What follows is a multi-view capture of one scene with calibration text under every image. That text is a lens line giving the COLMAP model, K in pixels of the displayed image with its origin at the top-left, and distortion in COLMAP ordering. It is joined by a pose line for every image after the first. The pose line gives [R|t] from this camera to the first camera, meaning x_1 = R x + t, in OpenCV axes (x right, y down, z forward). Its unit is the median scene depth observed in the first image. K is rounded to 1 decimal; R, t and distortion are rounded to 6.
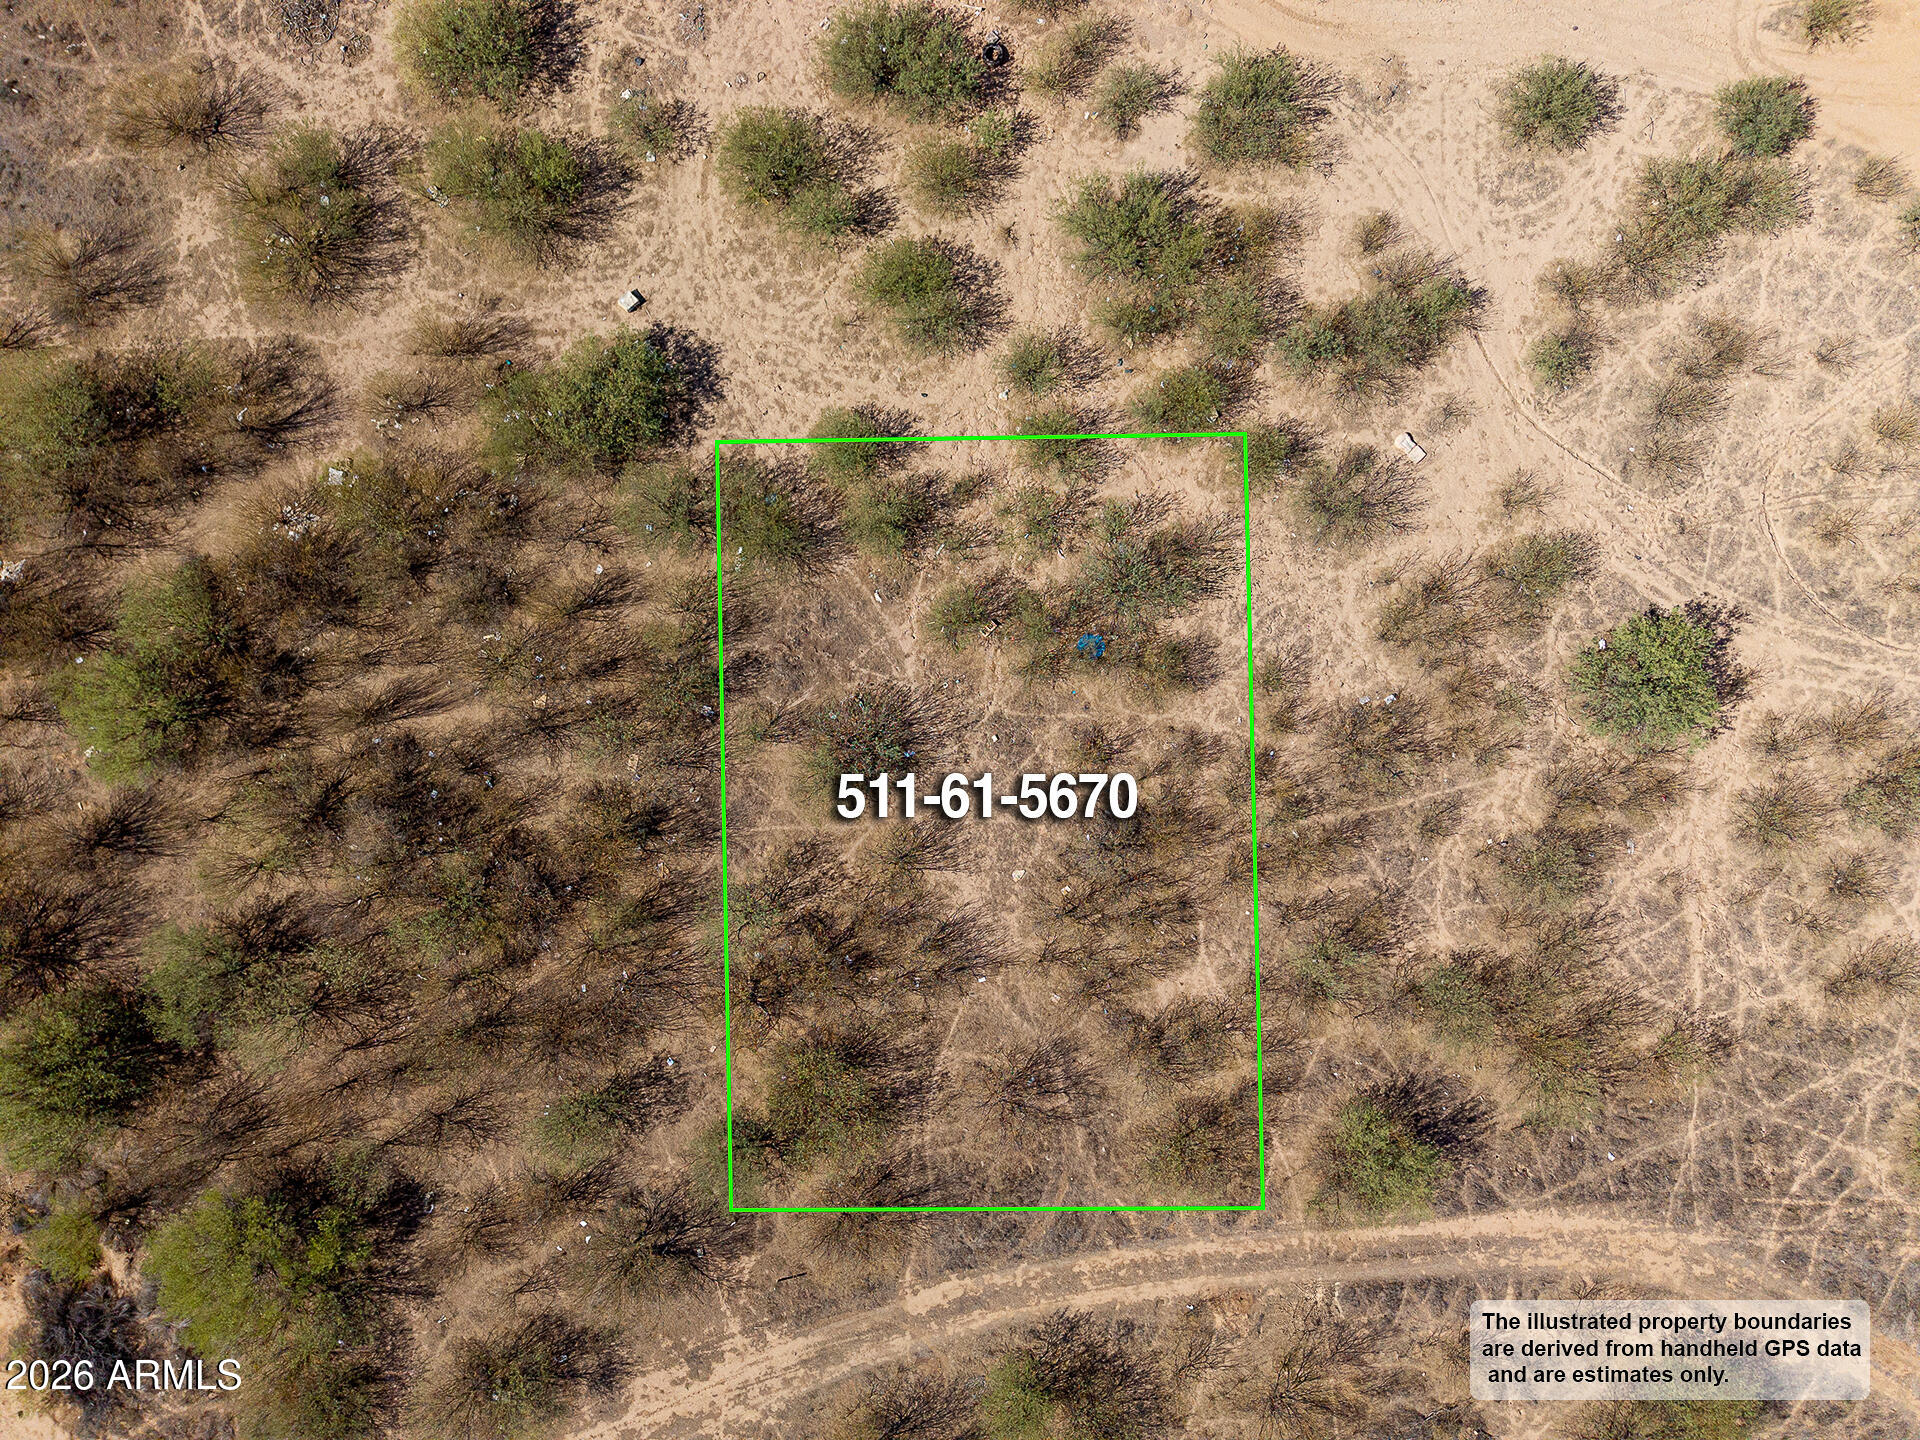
lens RADIAL K [[1589.6, 0, 960.0], [0, 1589.6, 720.0], [0, 0, 1]] dist [0.013284, -0.016969]
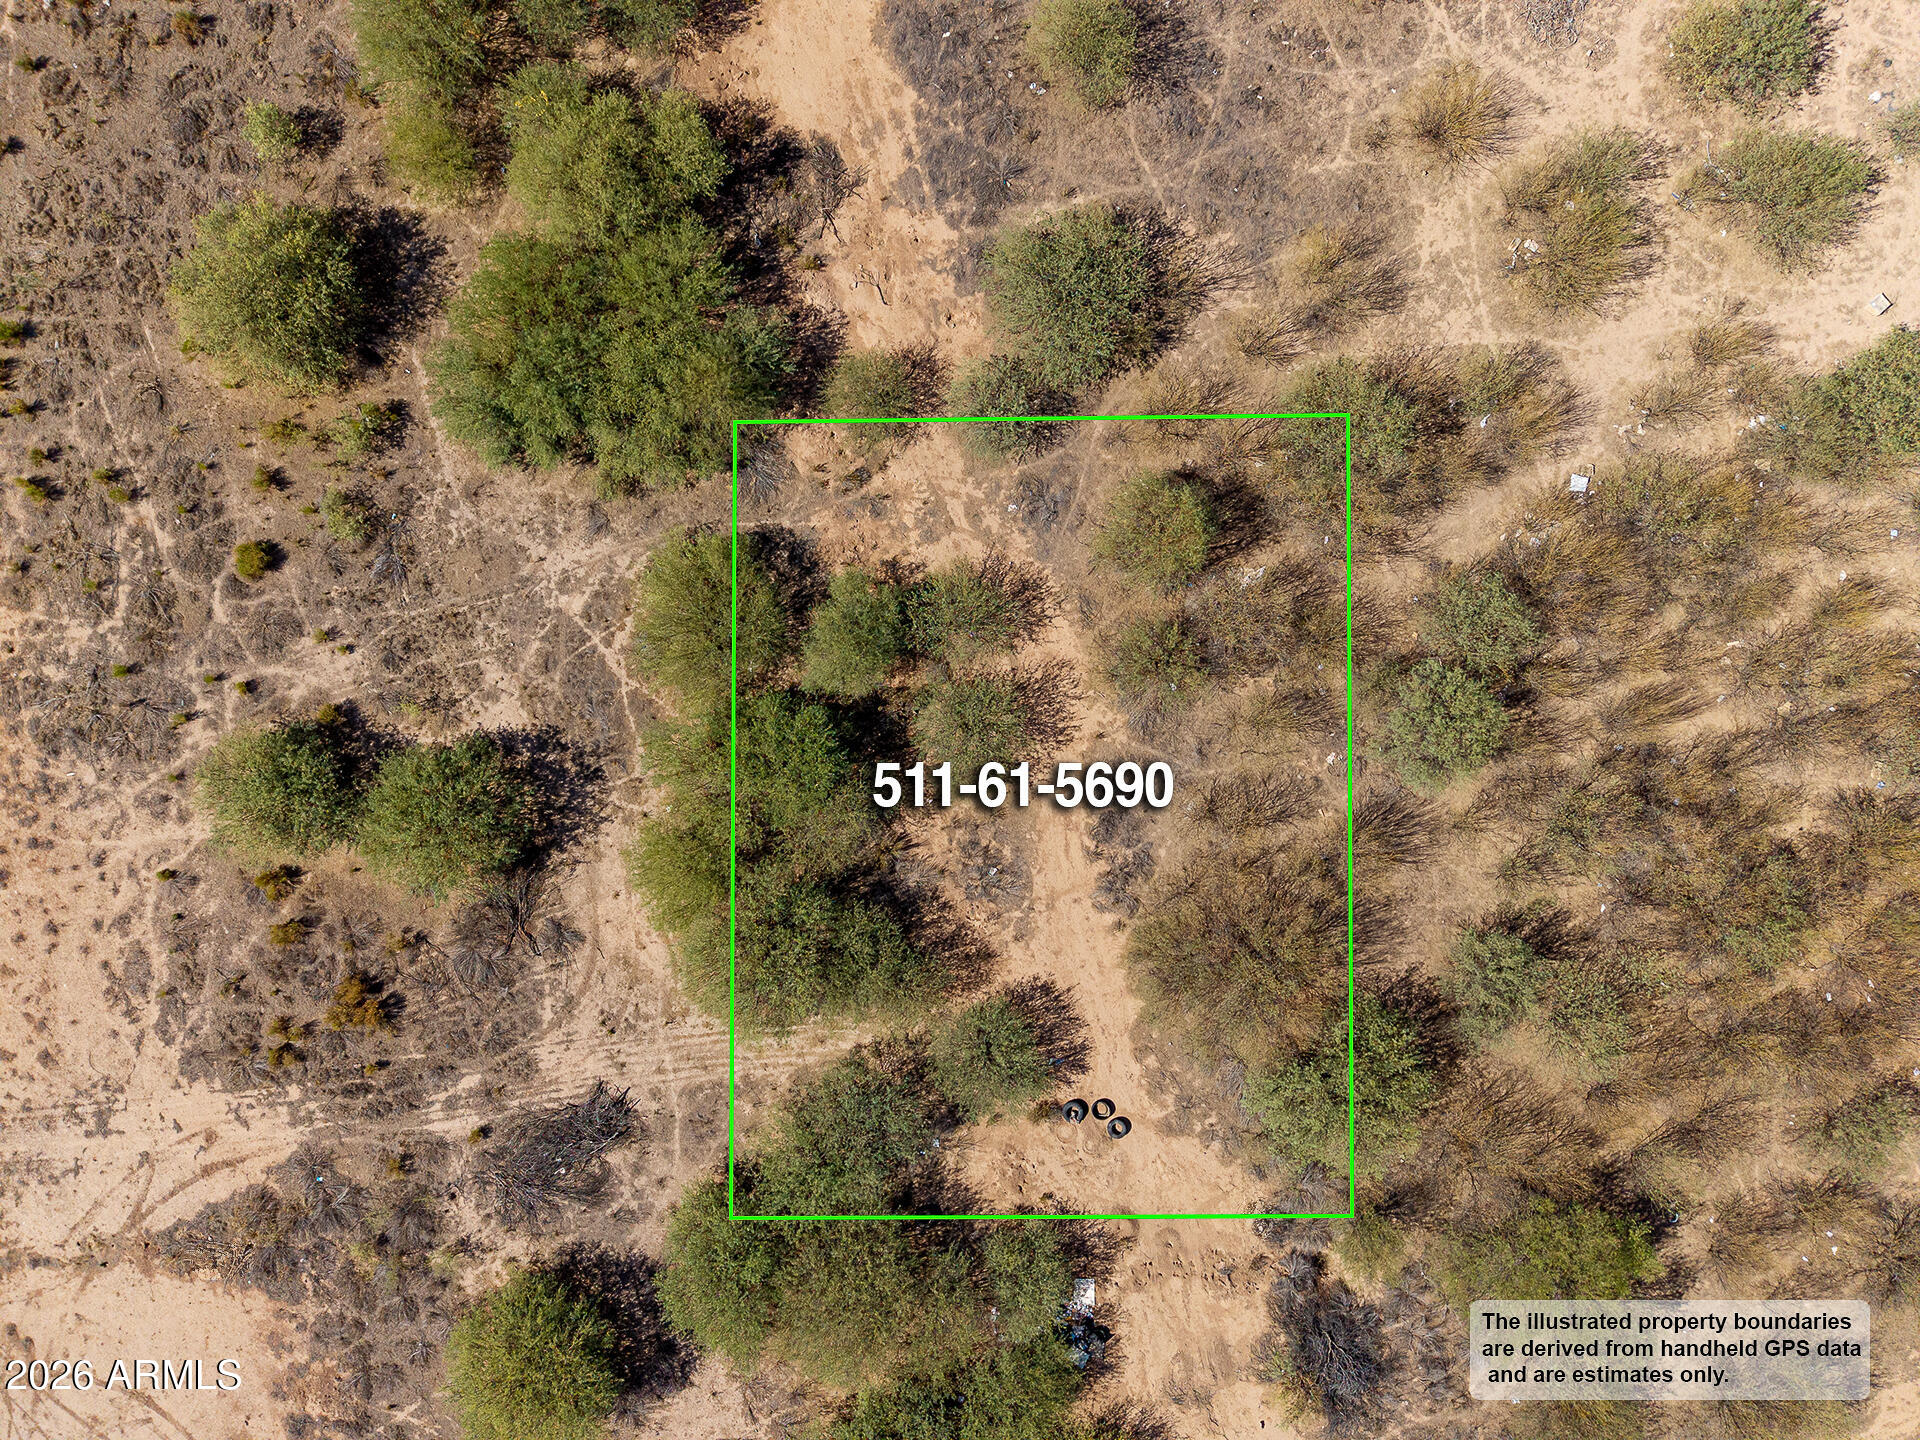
lens RADIAL K [[1591.9, 0, 956.1], [0, 1591.9, 706.4], [0, 0, 1]] dist [0.015747, -0.013619]
pose [[0.999960, -0.000272, -0.008961, -0.772223], [0.000260, 0.999999, -0.001286, -0.011572], [0.008962, 0.001284, 0.999959, -0.001693]]
